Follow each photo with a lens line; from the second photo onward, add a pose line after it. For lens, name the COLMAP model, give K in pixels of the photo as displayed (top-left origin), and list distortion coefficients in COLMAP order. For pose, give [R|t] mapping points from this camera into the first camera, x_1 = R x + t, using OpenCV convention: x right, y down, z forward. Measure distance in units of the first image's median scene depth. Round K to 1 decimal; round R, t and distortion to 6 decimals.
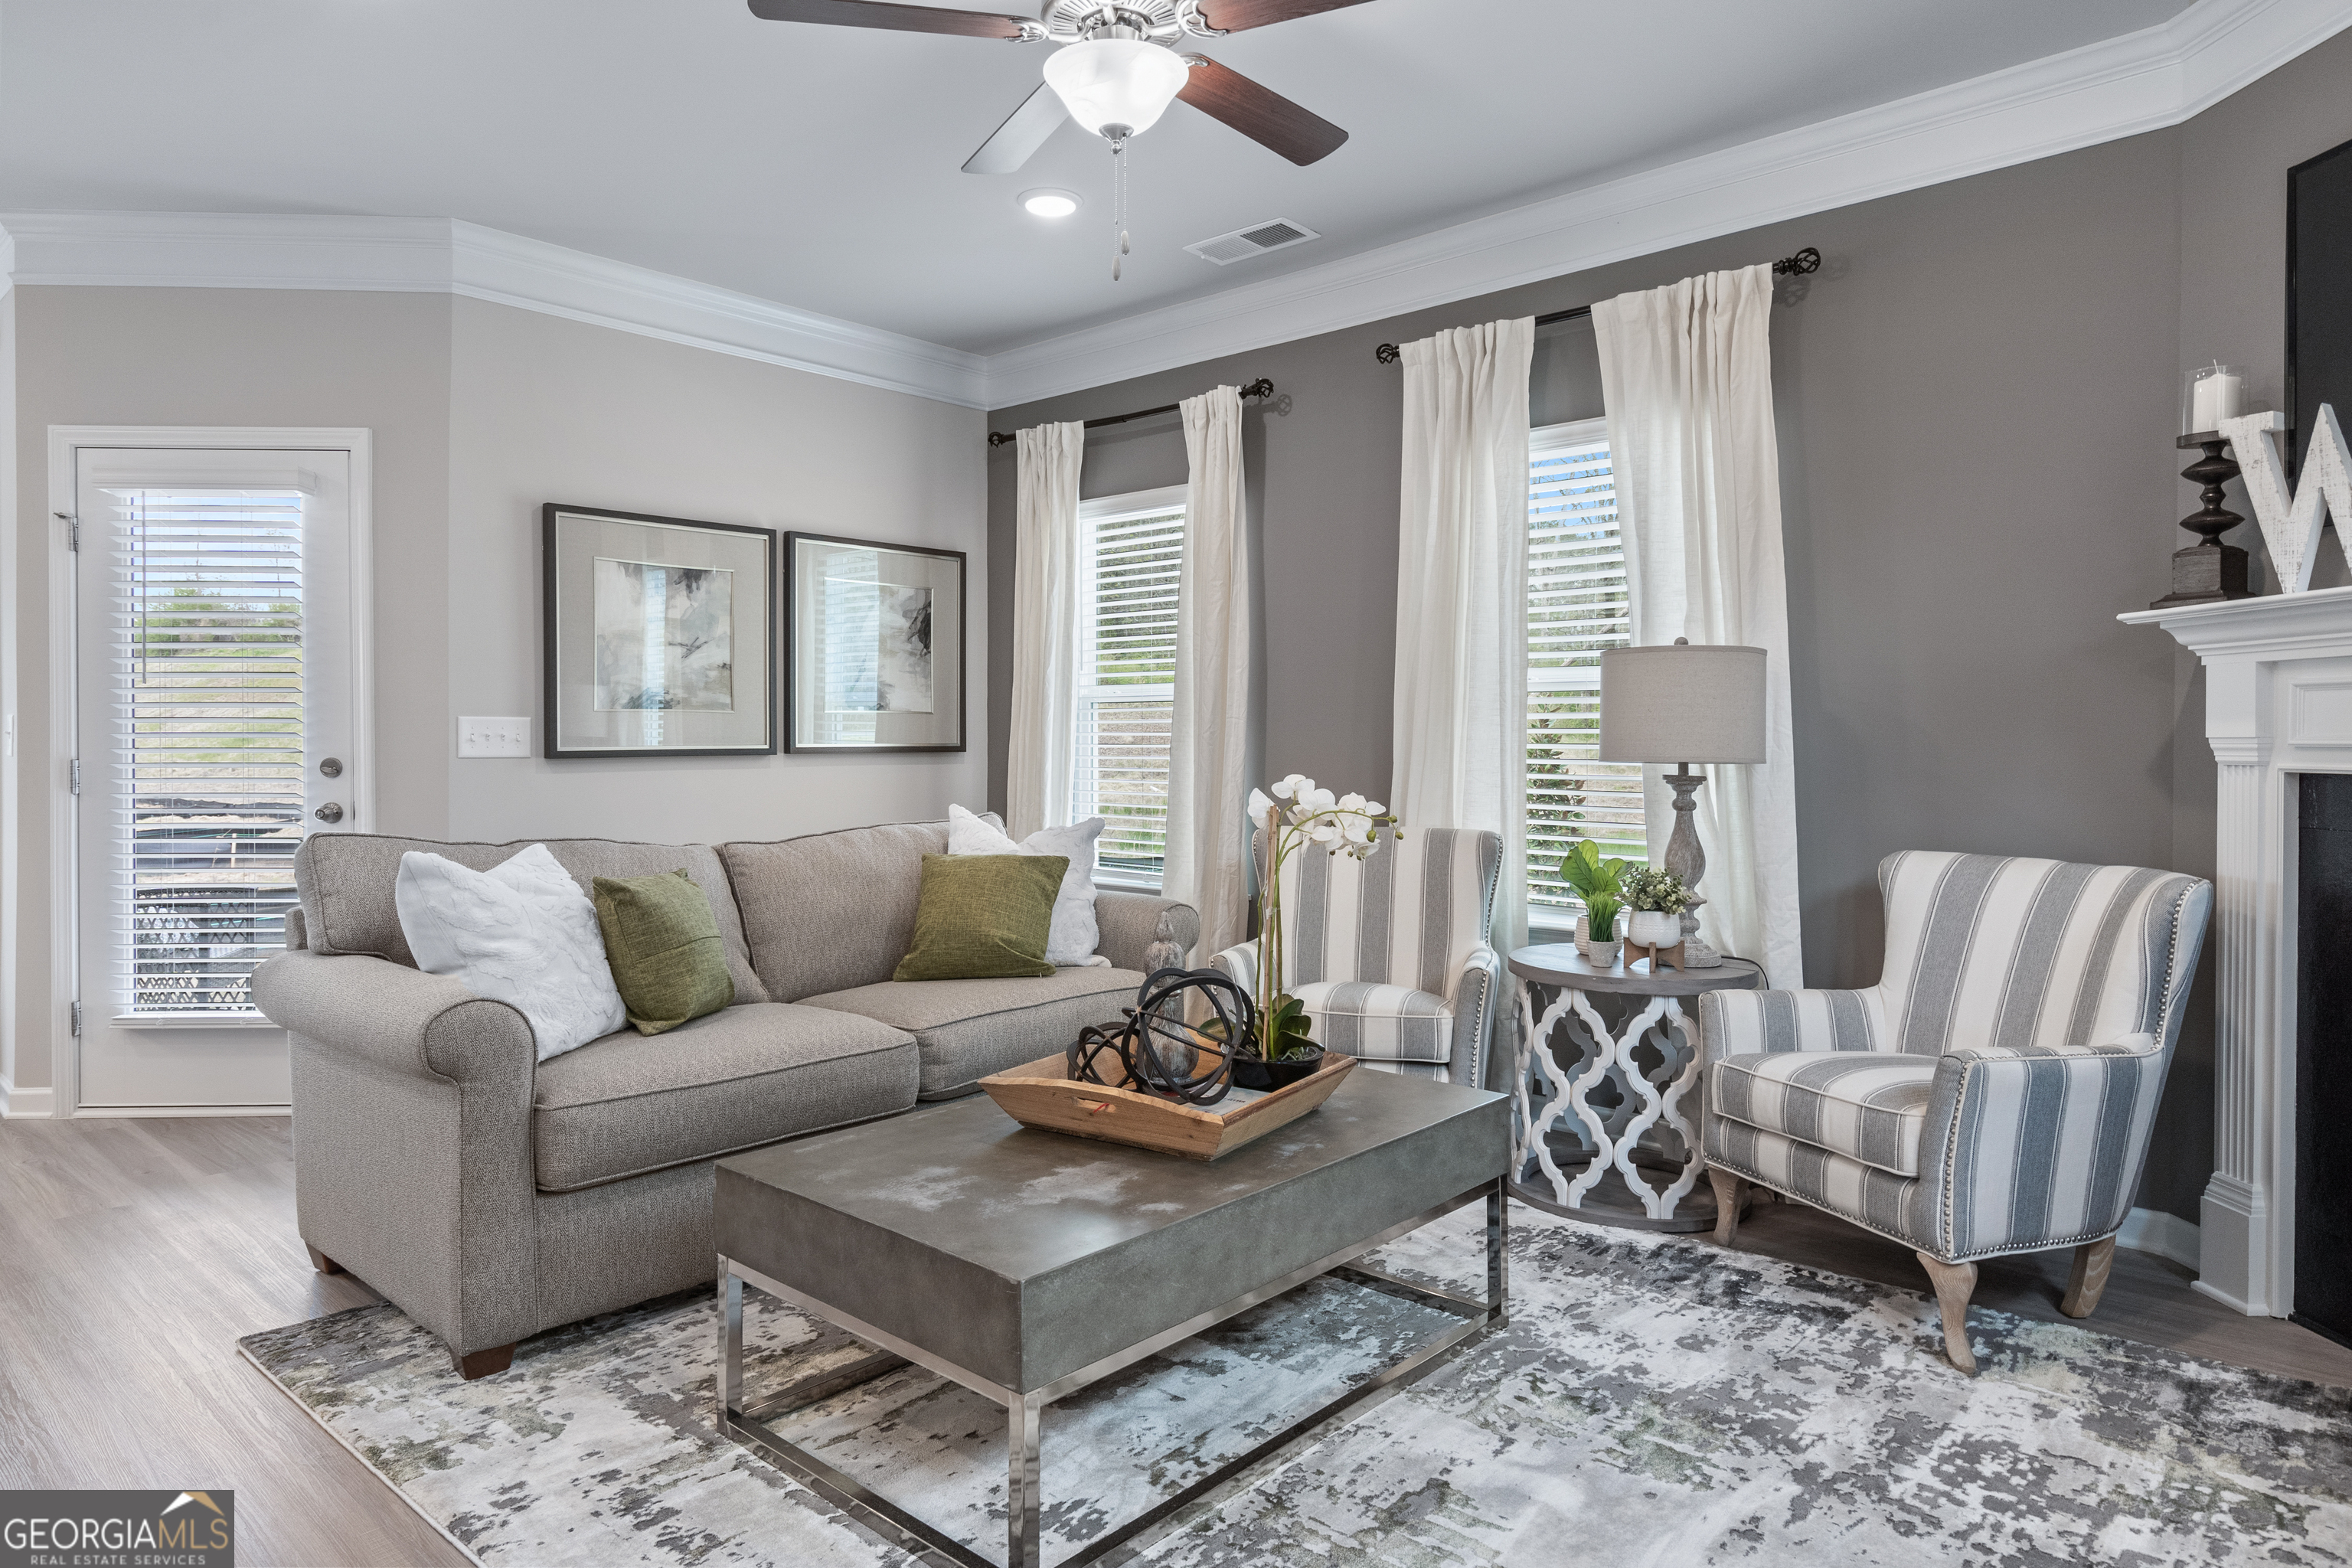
lens RADIAL K [[1413.2, 0, 1132.3], [0, 1413.2, 753.1], [0, 0, 1]] dist [0.003000, 0.003447]
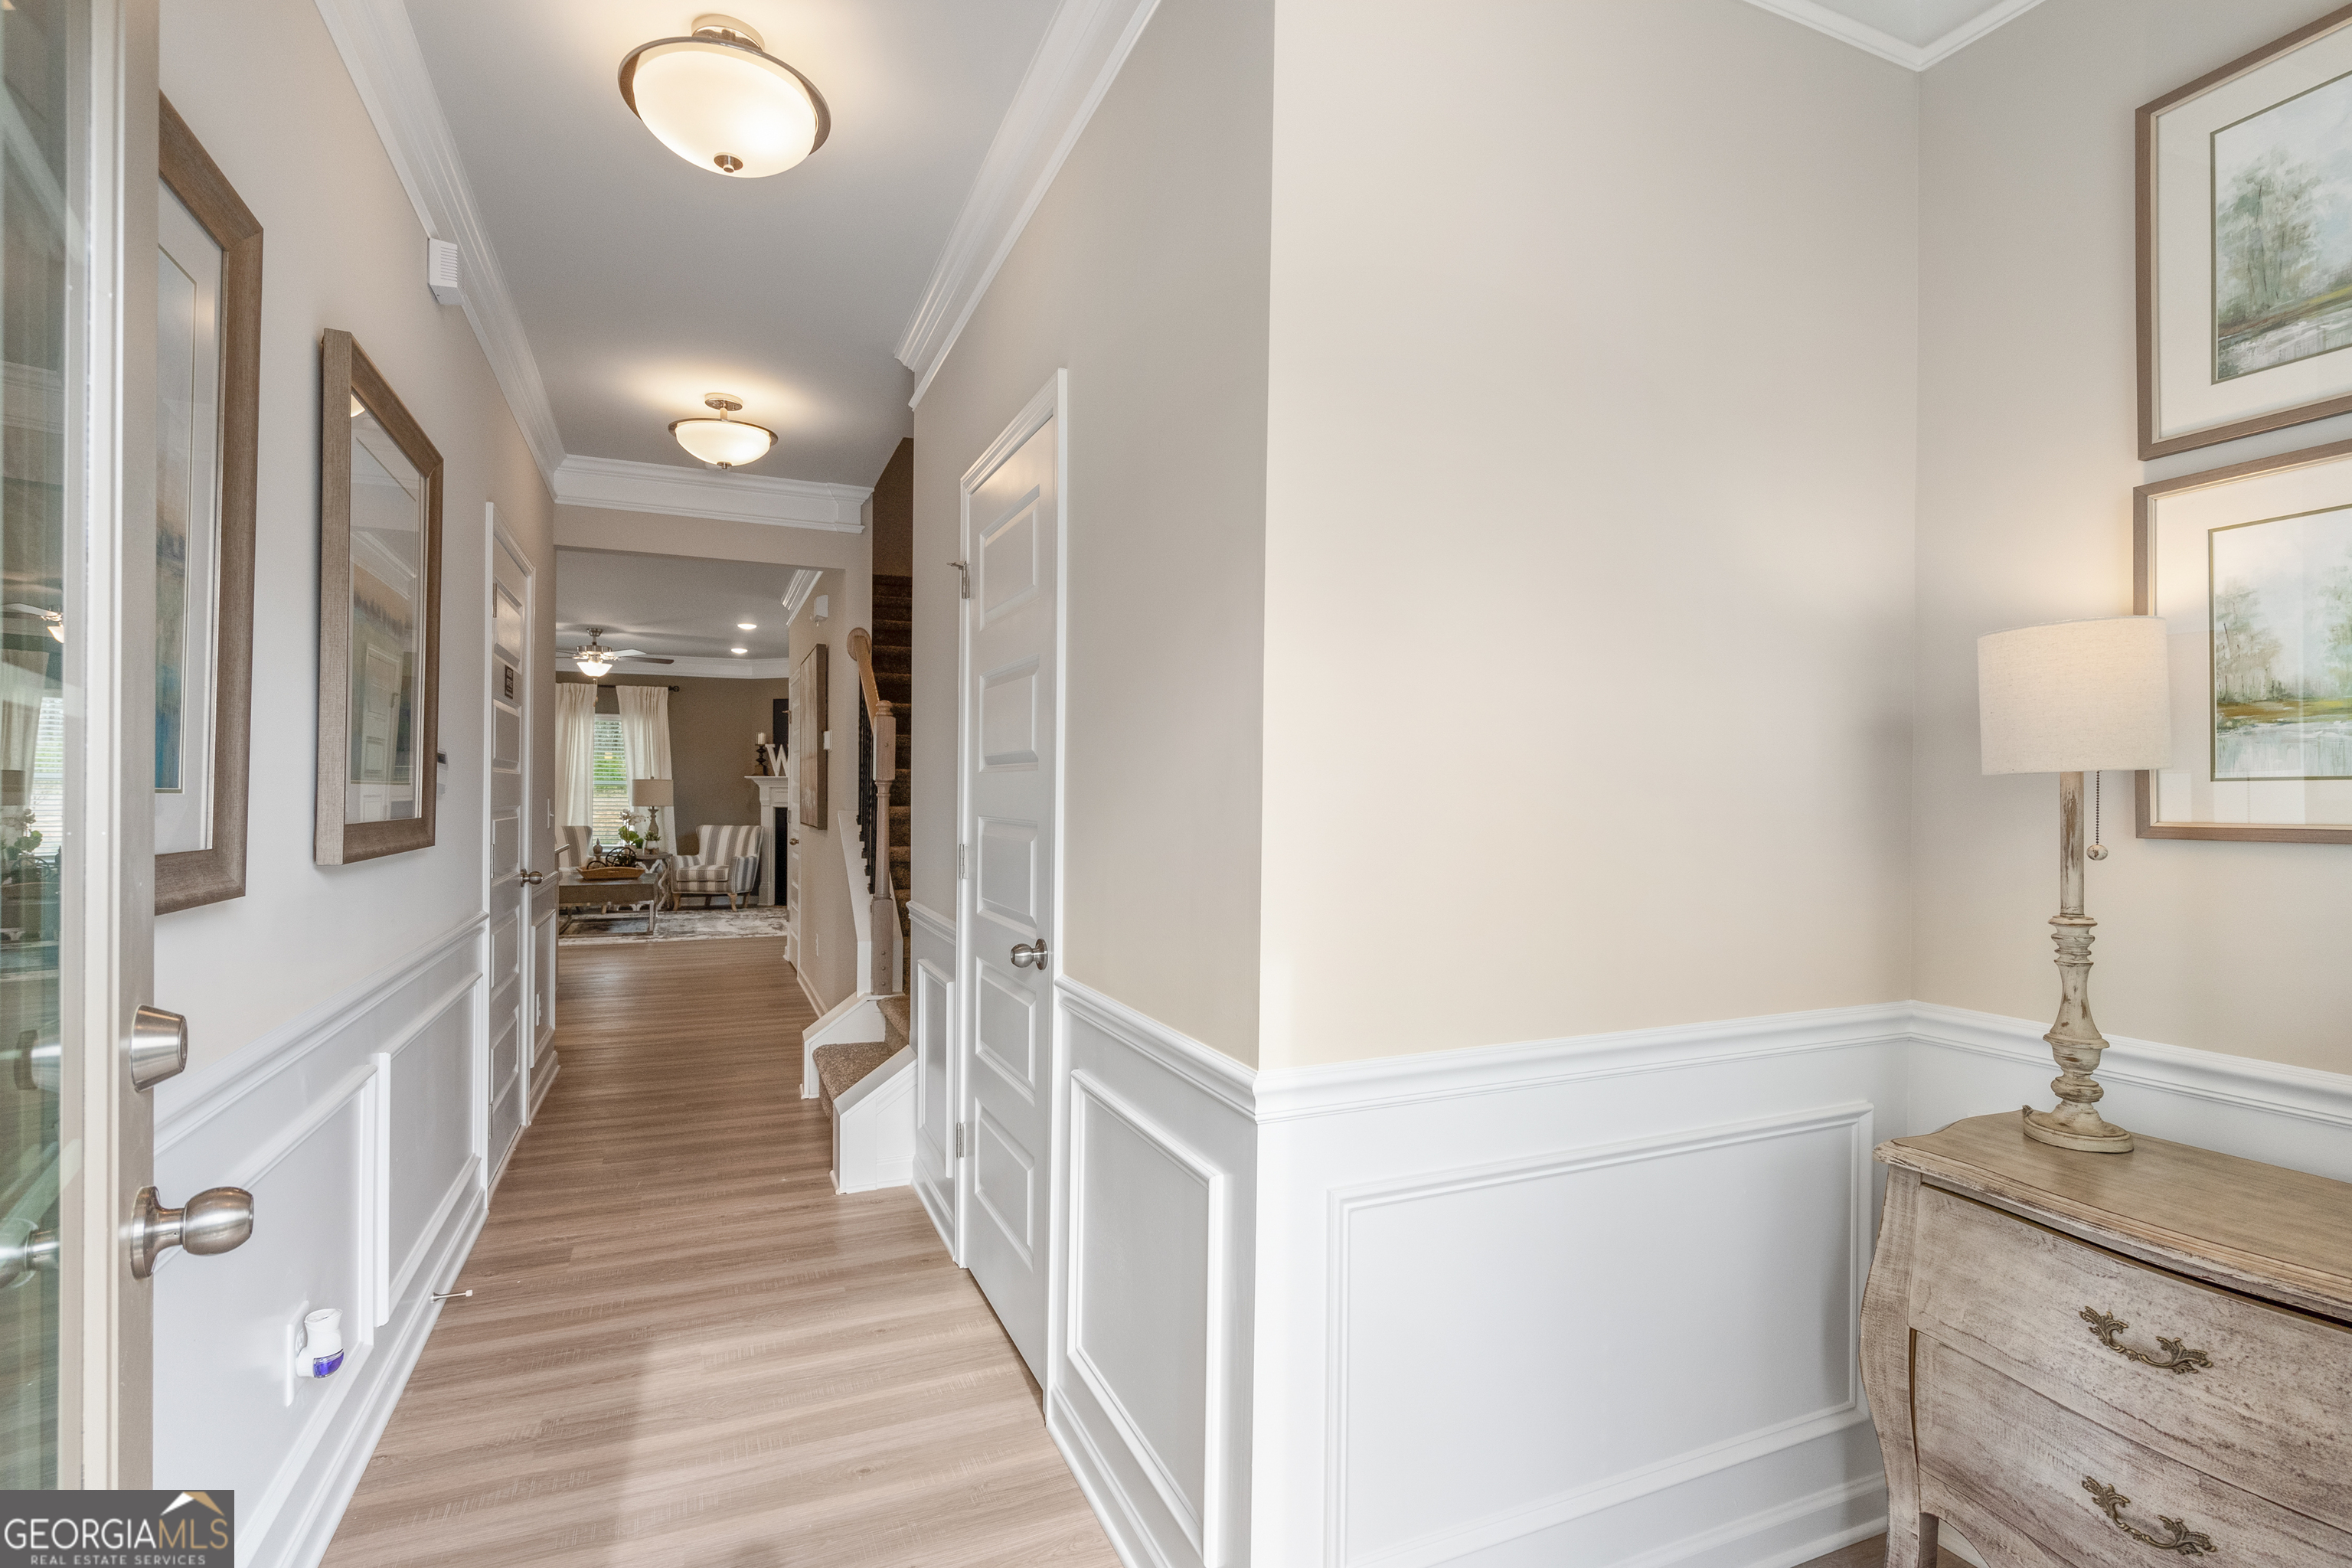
lens RADIAL K [[1075.4, 0, 1237.9], [0, 1075.4, 793.2], [0, 0, 1]] dist [0.002710, 0.000301]
pose [[0.348425, 0.000463, 0.937336, -2.046991], [0.001031, 0.999999, -0.000877, -0.028491], [-0.937336, 0.001272, 0.348424, -1.780622]]
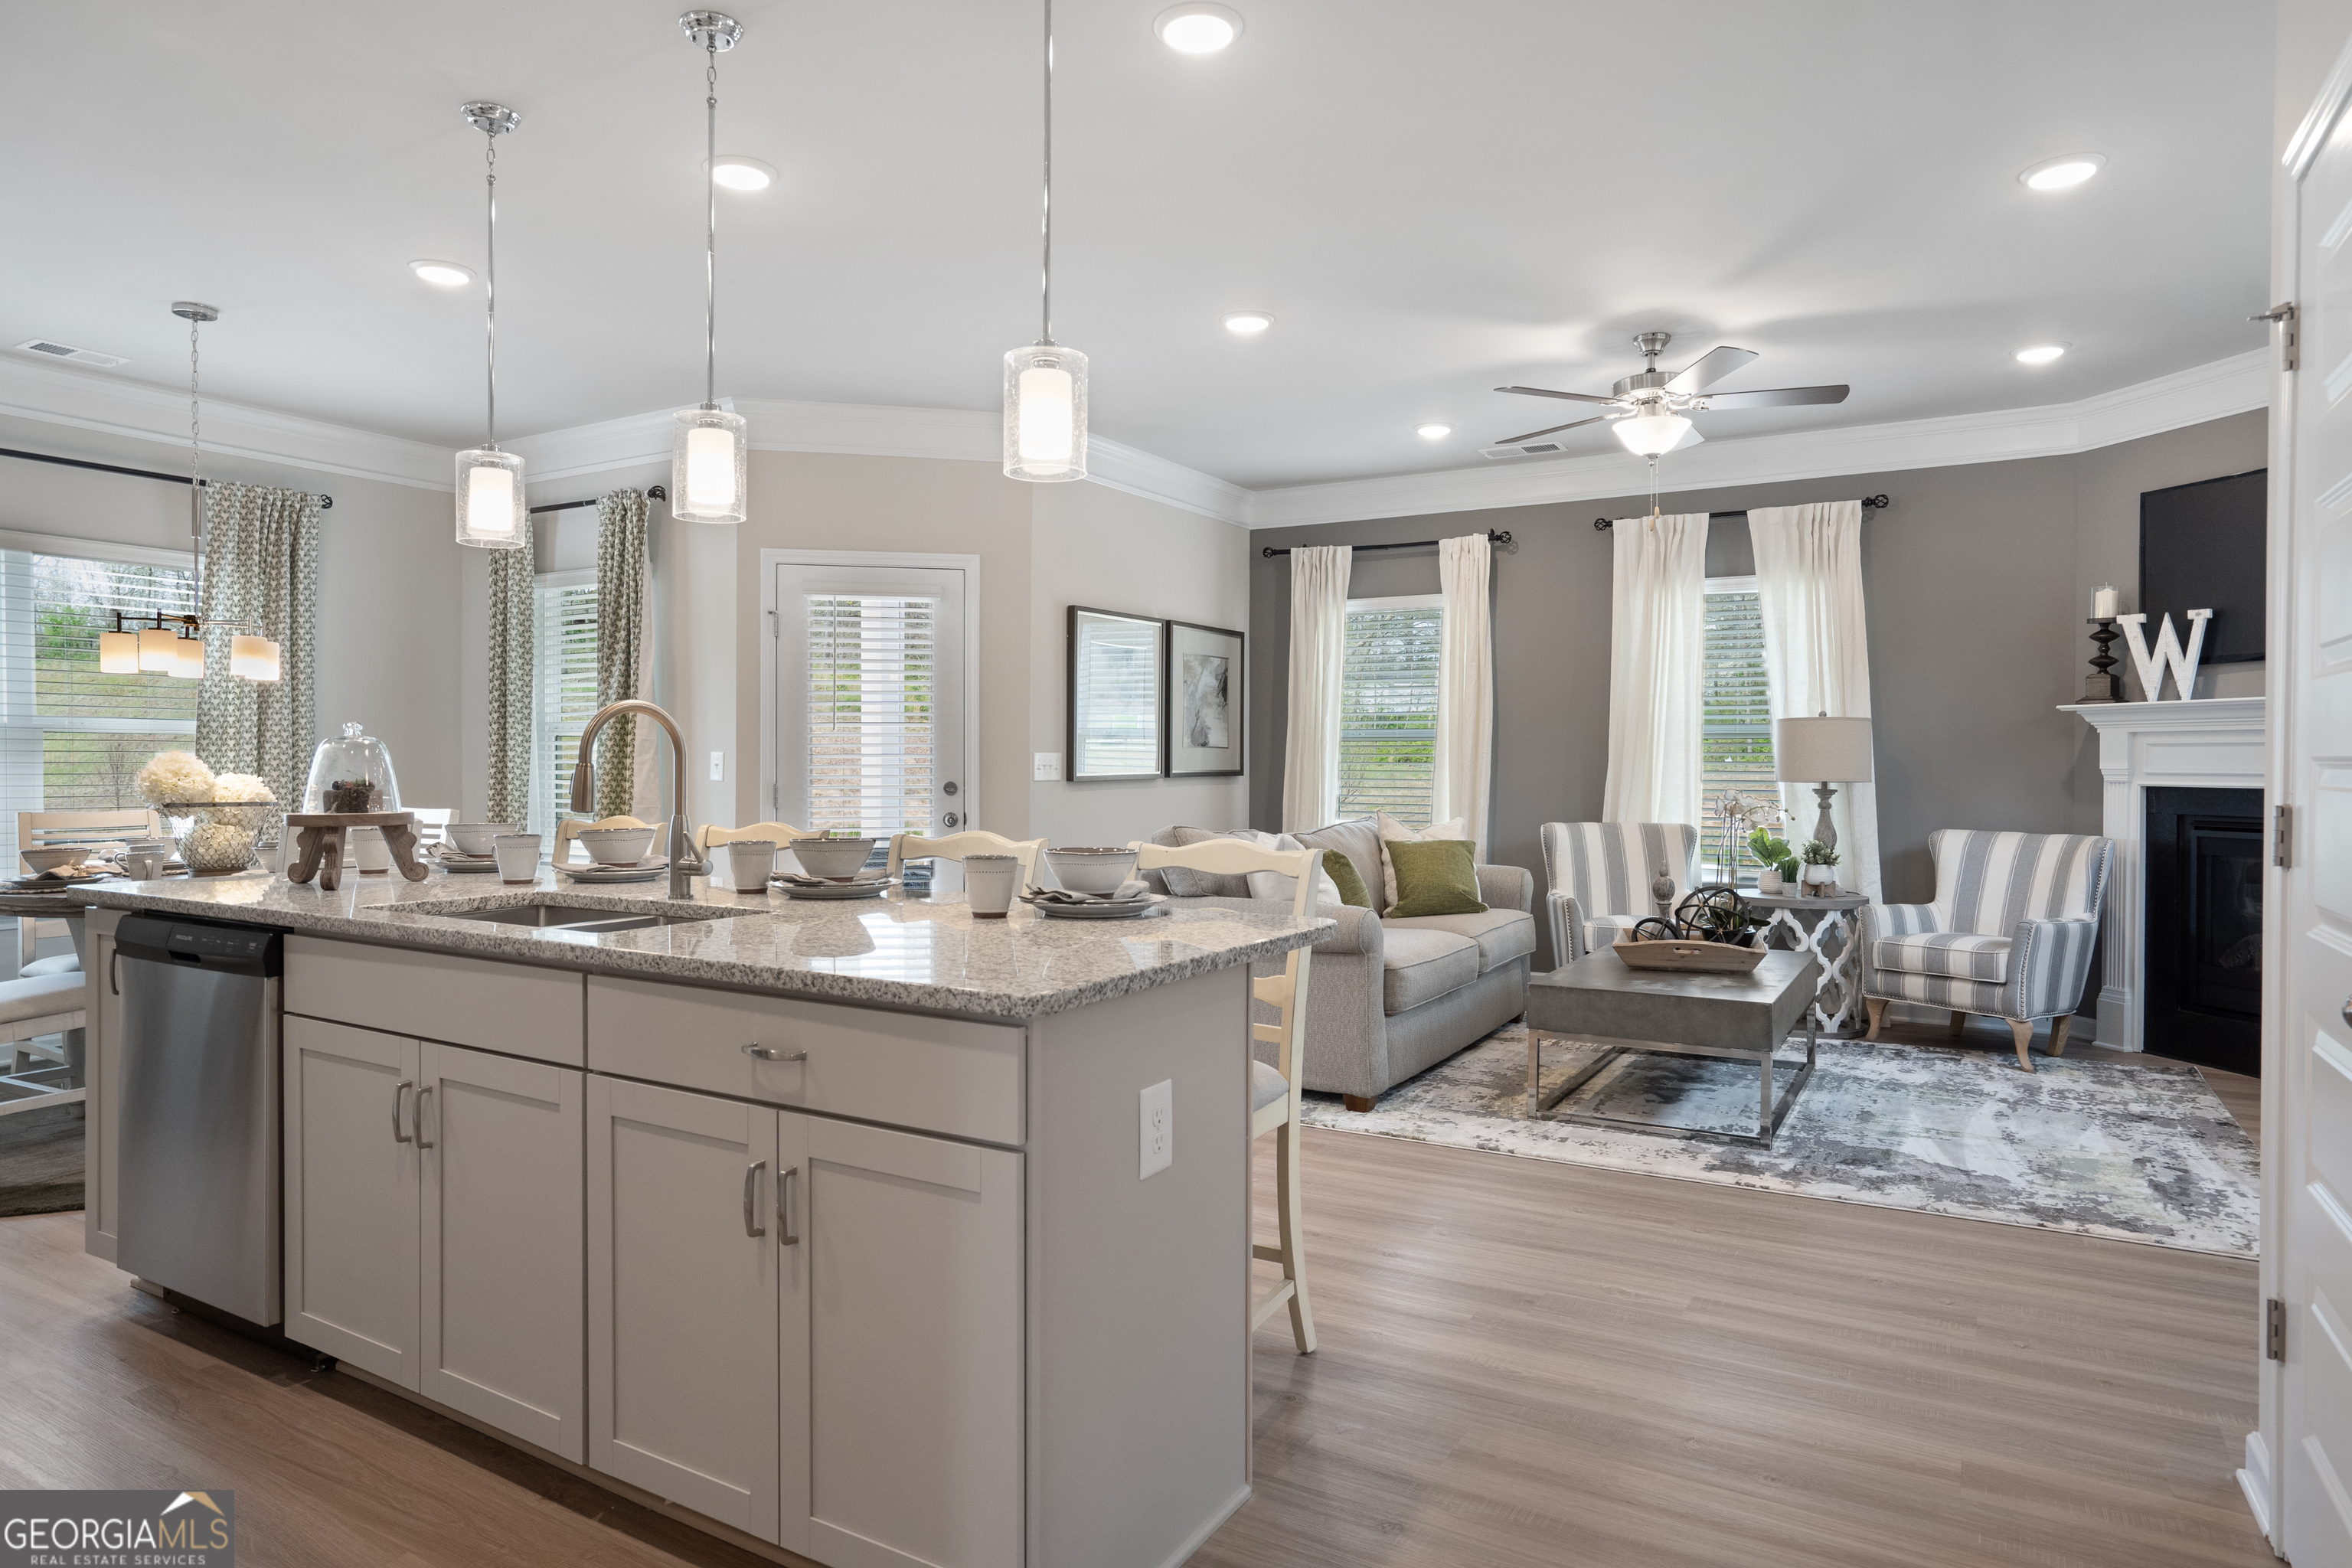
lens RADIAL K [[1386.9, 0, 1166.9], [0, 1386.9, 773.3], [0, 0, 1]] dist [-0.012286, 0.013180]
pose [[0.977997, -0.002641, 0.208600, -0.798205], [0.002038, 0.999993, 0.003107, -0.011419], [-0.208607, -0.002614, 0.977996, -0.539406]]
